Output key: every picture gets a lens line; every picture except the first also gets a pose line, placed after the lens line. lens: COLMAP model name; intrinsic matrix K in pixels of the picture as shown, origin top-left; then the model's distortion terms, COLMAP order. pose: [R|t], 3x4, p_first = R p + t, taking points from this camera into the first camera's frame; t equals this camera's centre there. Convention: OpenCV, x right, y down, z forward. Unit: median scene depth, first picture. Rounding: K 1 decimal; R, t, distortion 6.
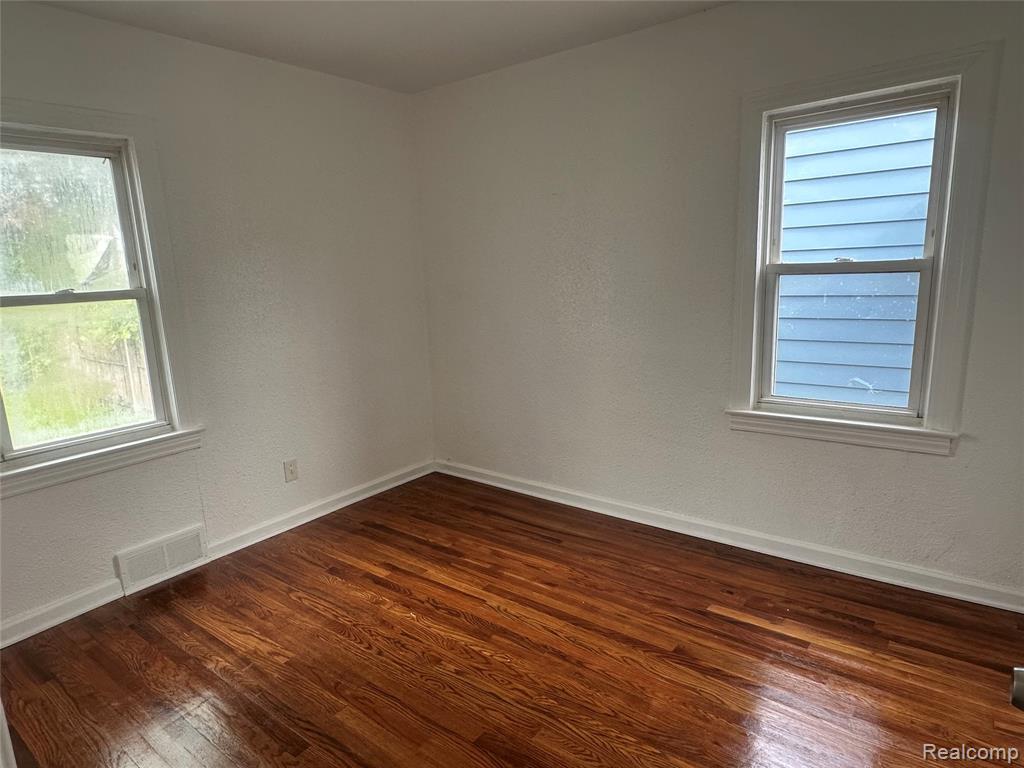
lens RADIAL K [[611.0, 0, 510.1], [0, 611.0, 388.2], [0, 0, 1]] dist [0.001934, 0.001033]
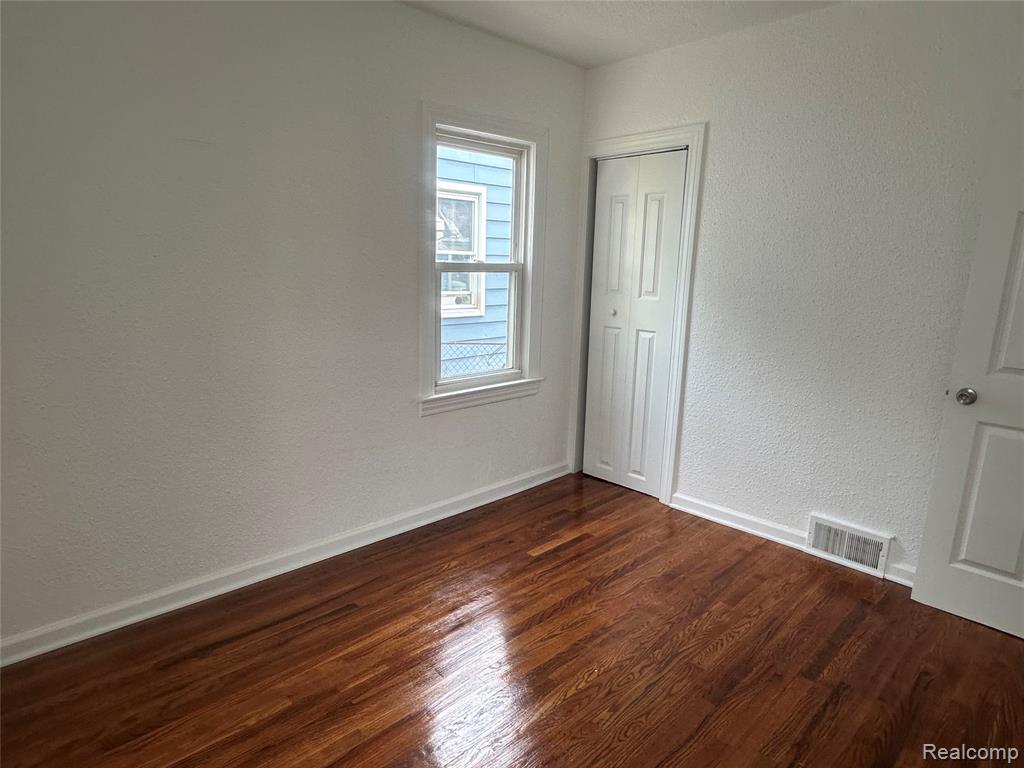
lens RADIAL K [[611.0, 0, 510.1], [0, 611.0, 388.2], [0, 0, 1]] dist [0.001934, 0.001033]
pose [[0.137071, -0.159468, 0.977641, -0.737612], [0.165908, 0.976710, 0.136055, -0.114674], [-0.976568, 0.143550, 0.160336, 0.763747]]
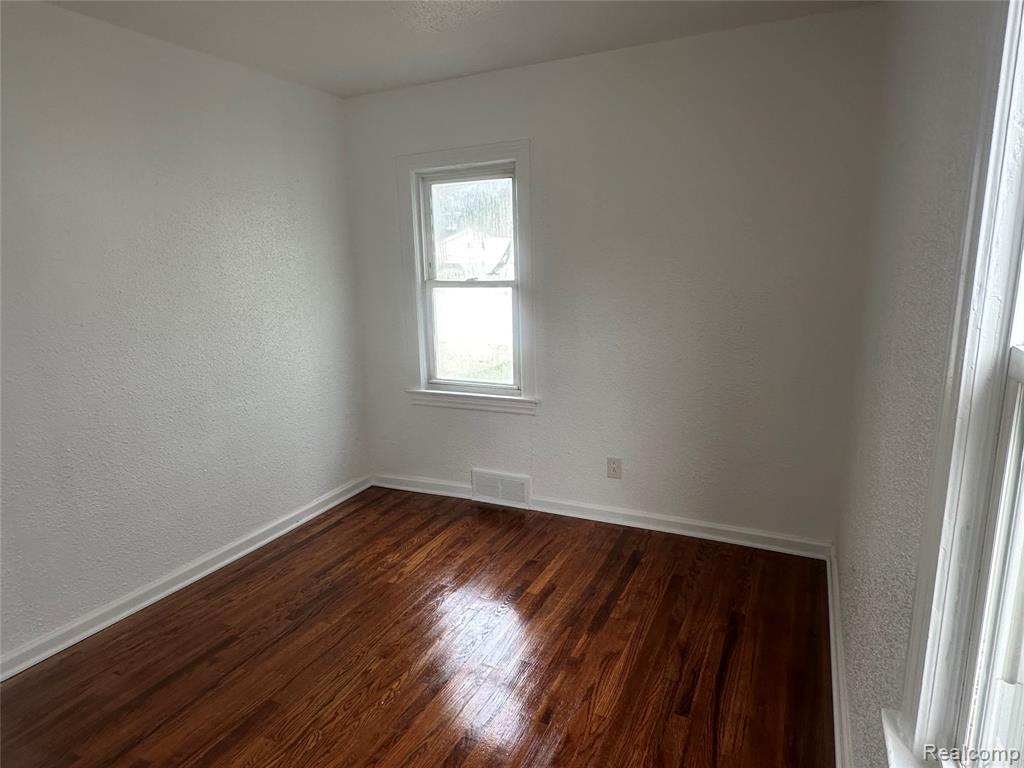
lens RADIAL K [[618.3, 0, 508.7], [0, 618.3, 387.8], [0, 0, 1]] dist [0.003026, 0.001389]
pose [[0.211173, 0.235203, -0.948728, 0.699059], [-0.182435, 0.963045, 0.198144, -0.210558], [0.960272, 0.131239, 0.246279, 0.740886]]
